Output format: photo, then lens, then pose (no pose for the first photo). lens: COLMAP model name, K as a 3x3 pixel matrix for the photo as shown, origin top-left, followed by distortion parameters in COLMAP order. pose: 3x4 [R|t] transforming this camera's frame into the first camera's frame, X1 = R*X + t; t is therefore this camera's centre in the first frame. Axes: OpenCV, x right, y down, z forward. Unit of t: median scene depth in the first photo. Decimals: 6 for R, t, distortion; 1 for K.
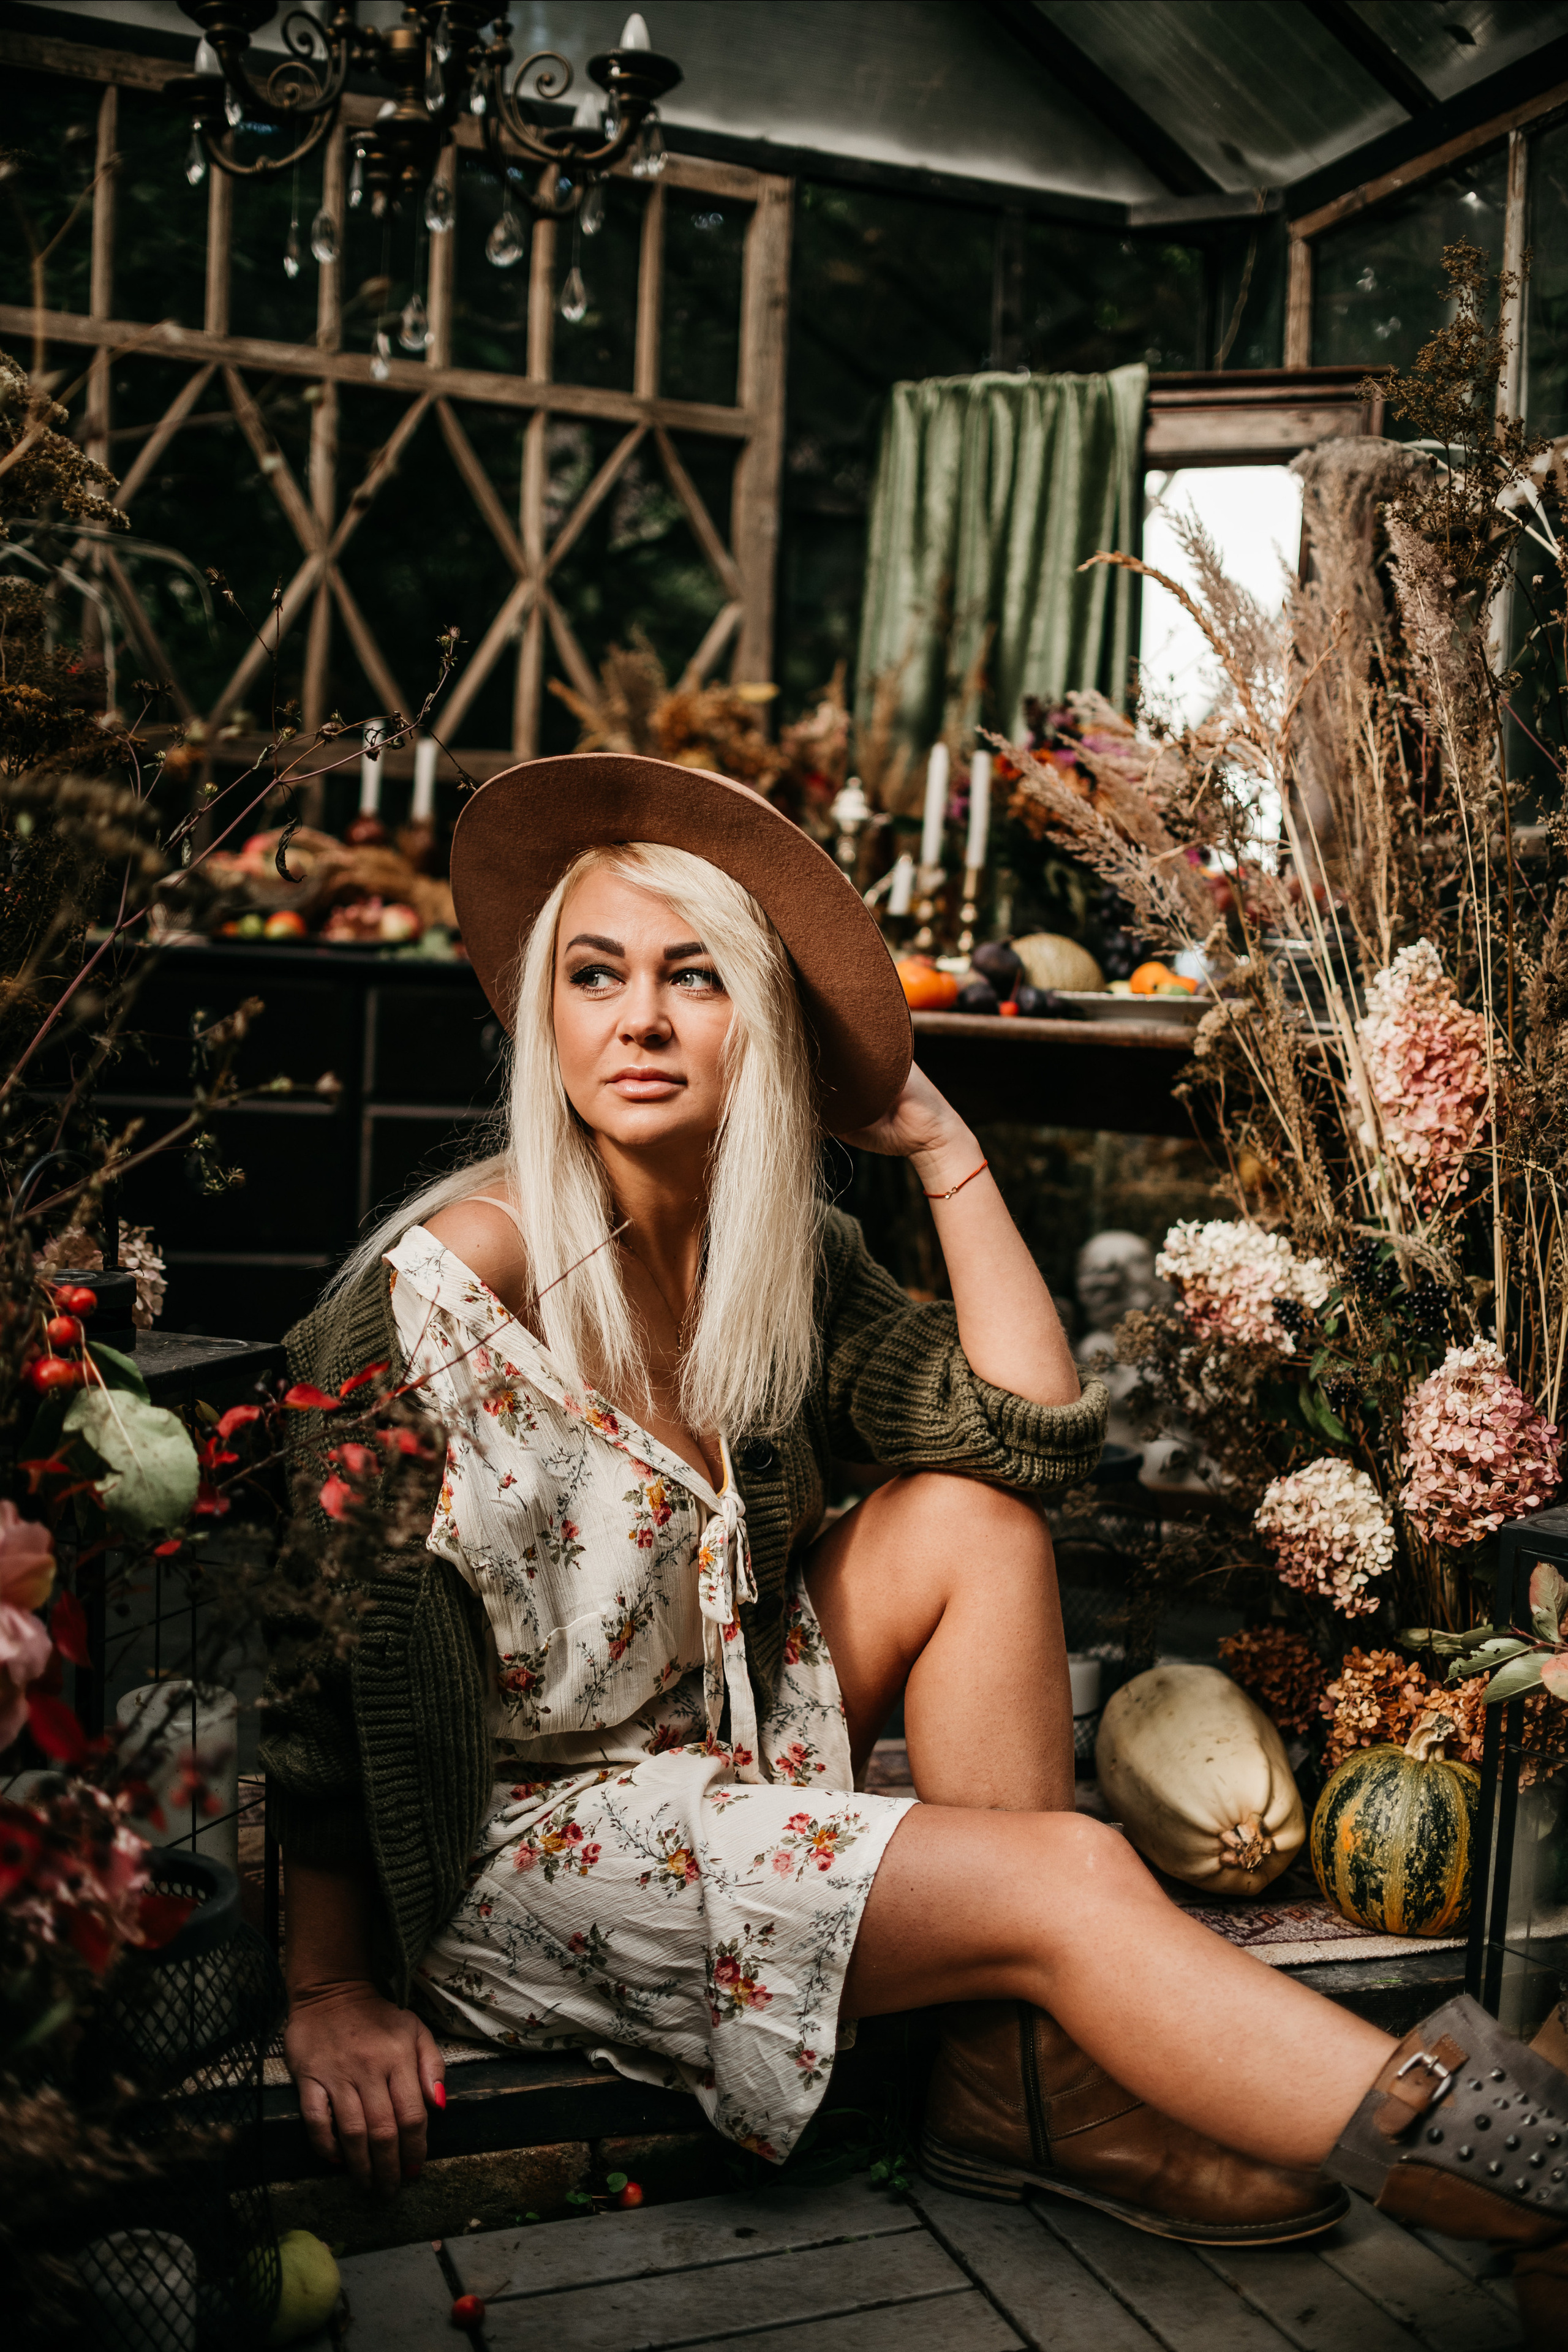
lens RADIAL K [[2311.1, 0, 772.1], [0, 2311.1, 1182.2], [0, 0, 1]] dist [-0.057589, 0.000000]
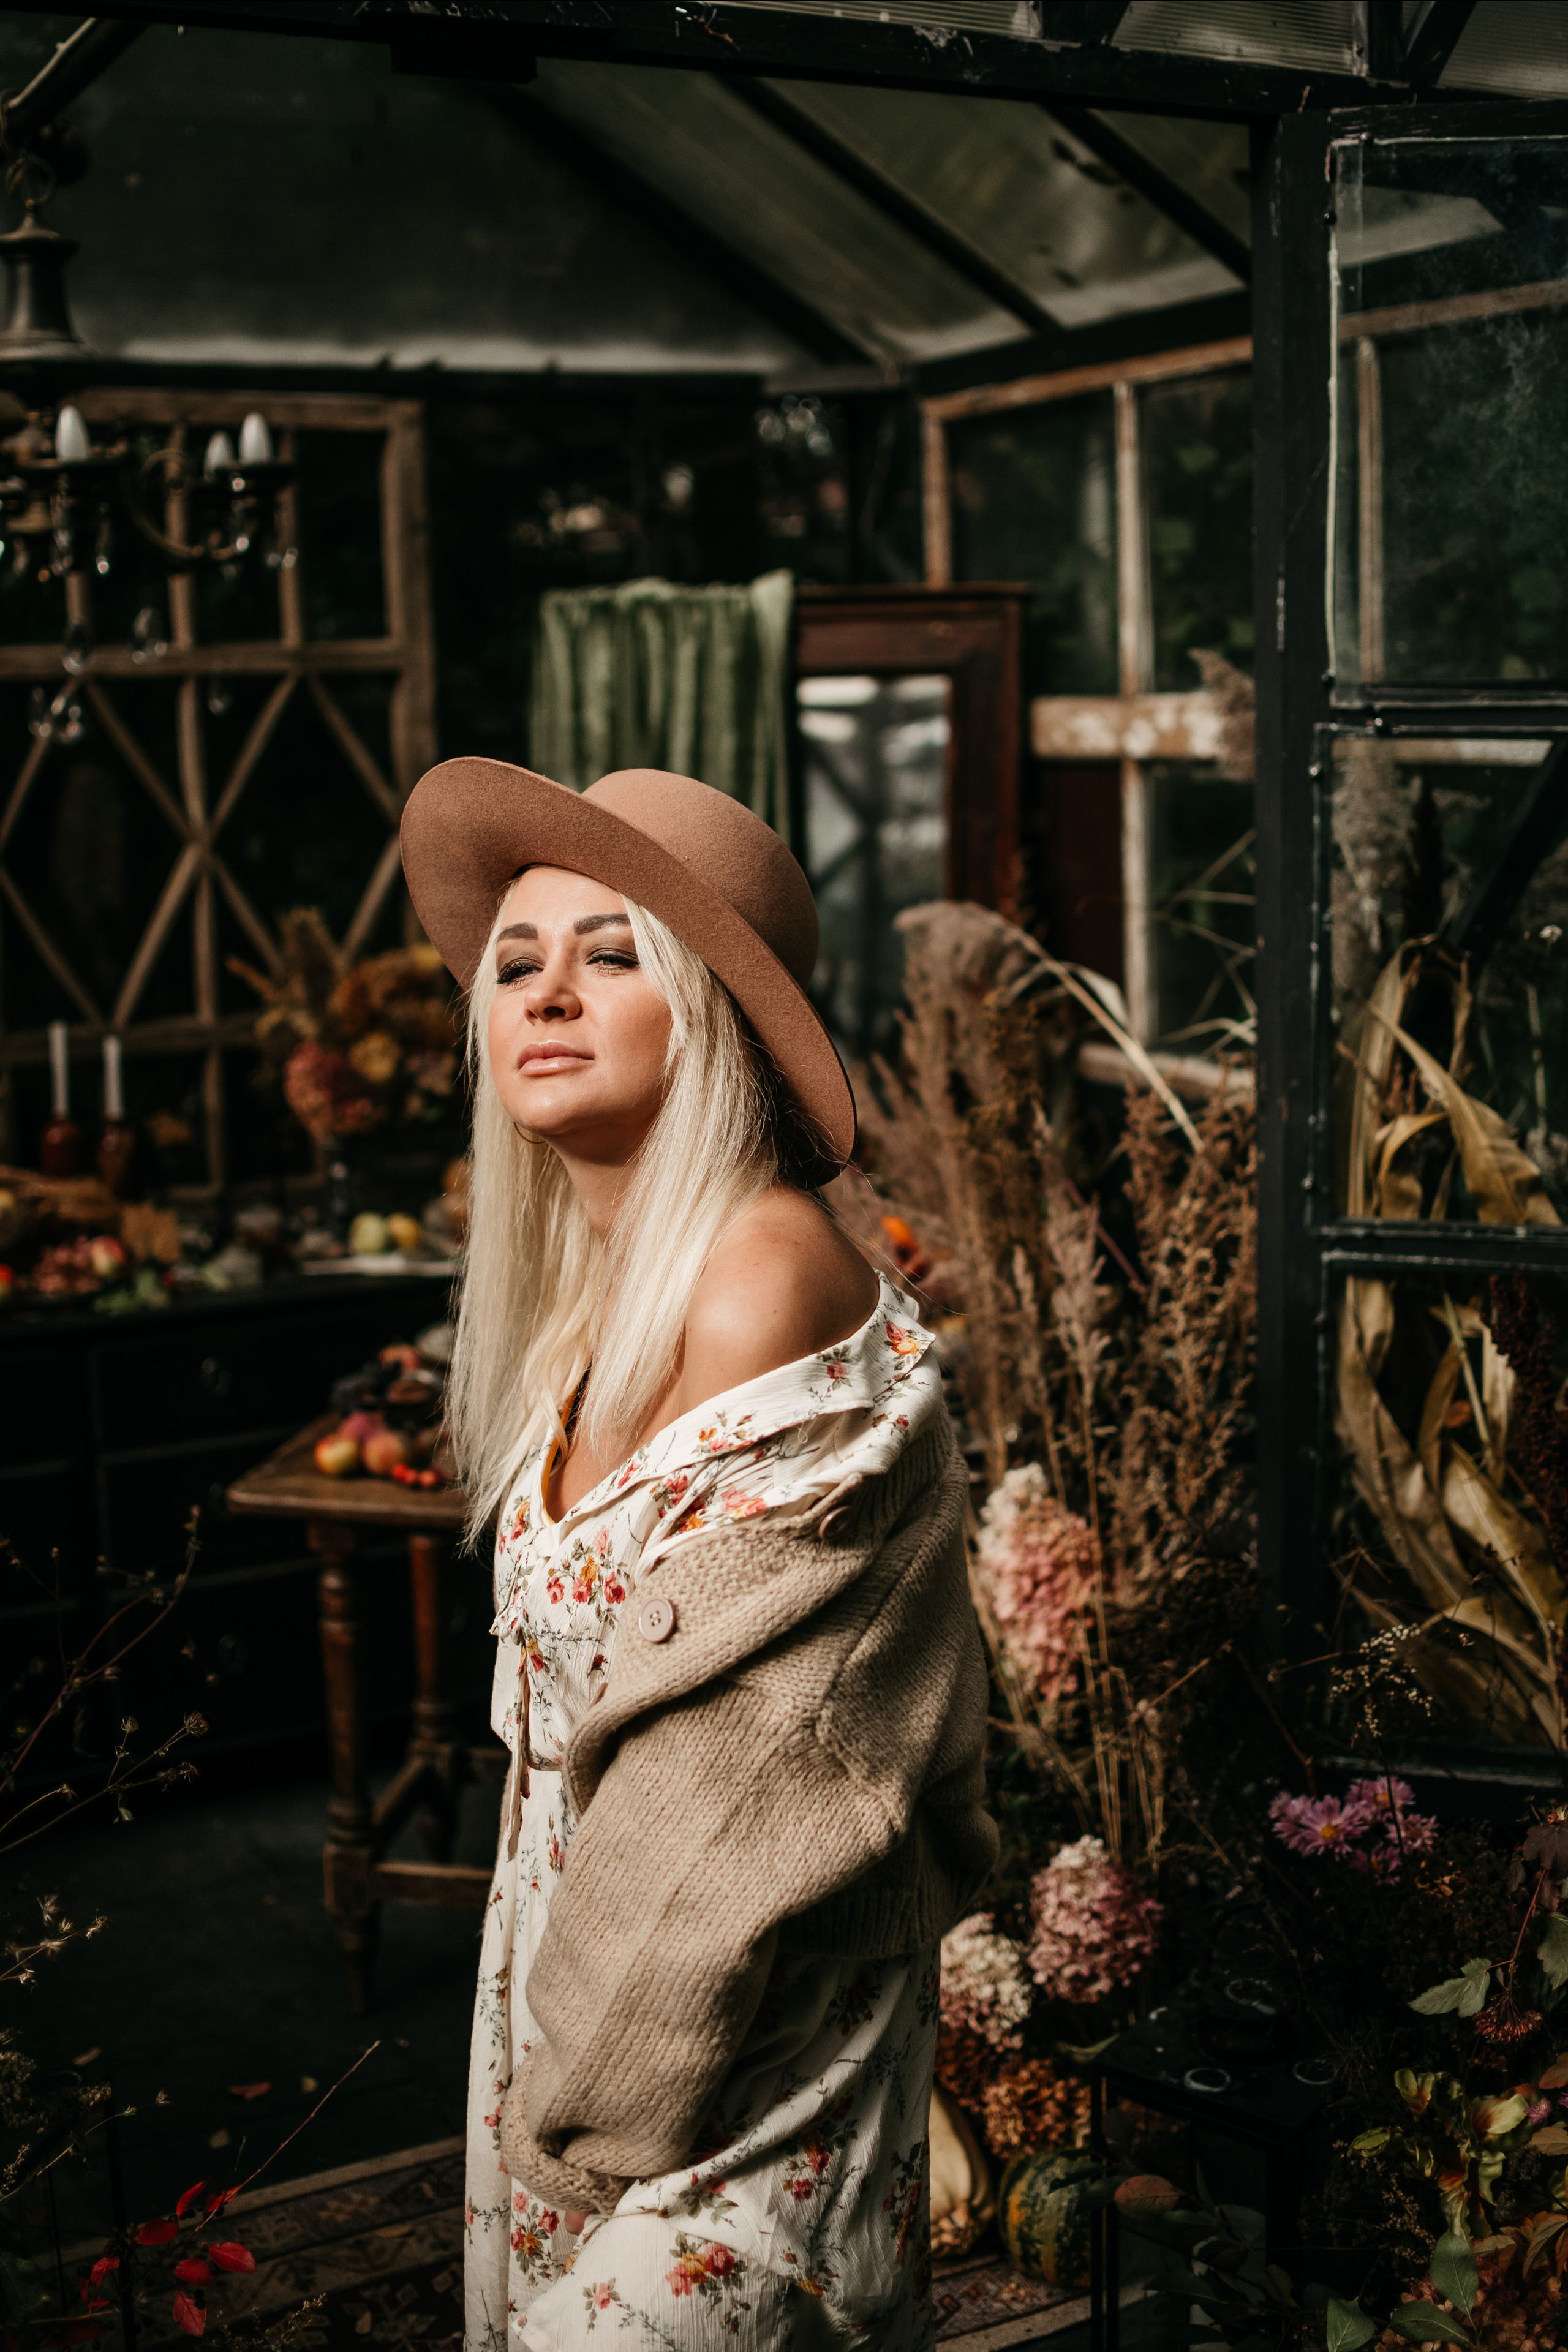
lens RADIAL K [[2601.2, 0, 767.4], [0, 2601.2, 1119.0], [0, 0, 1]] dist [-0.037405, 0.000000]
pose [[0.991419, -0.088316, 0.096382, 0.043419], [0.079179, 0.992339, 0.094836, -0.453922], [-0.104019, -0.086391, 0.990816, -0.306386]]
